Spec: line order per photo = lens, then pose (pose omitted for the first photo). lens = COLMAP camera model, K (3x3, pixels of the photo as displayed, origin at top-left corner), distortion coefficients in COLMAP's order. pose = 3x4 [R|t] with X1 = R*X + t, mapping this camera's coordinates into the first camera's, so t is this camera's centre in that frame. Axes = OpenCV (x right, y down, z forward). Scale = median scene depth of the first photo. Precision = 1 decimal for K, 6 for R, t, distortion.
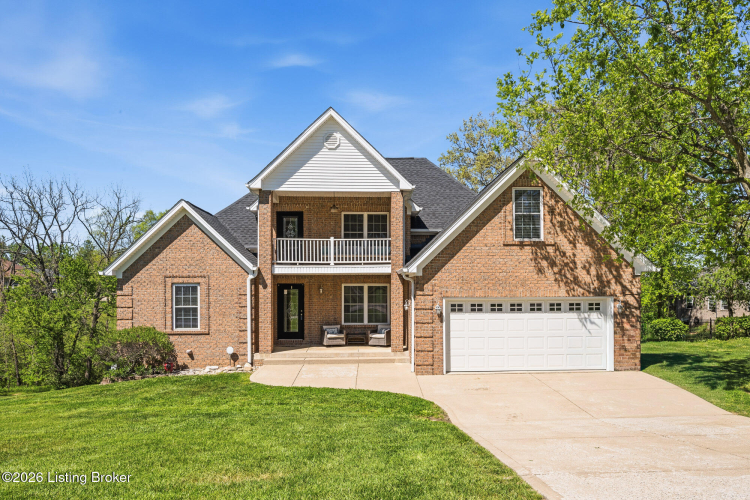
lens RADIAL K [[512.8, 0, 375.8], [0, 512.8, 255.3], [0, 0, 1]] dist [-0.001175, 0.002521]
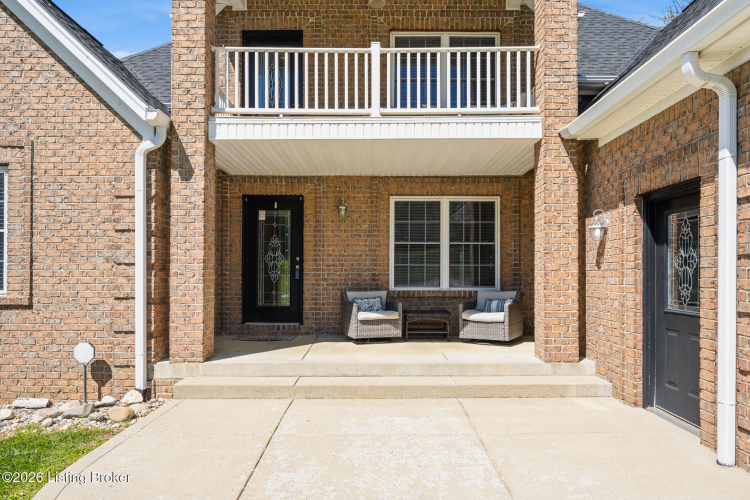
lens RADIAL K [[463.3, 0, 374.8], [0, 463.3, 245.7], [0, 0, 1]] dist [-0.005235, -0.000298]
pose [[0.999712, 0.005029, -0.023478, -0.077373], [-0.005034, 0.999987, -0.000123, 0.107987], [0.023477, 0.000241, 0.999724, 0.672254]]
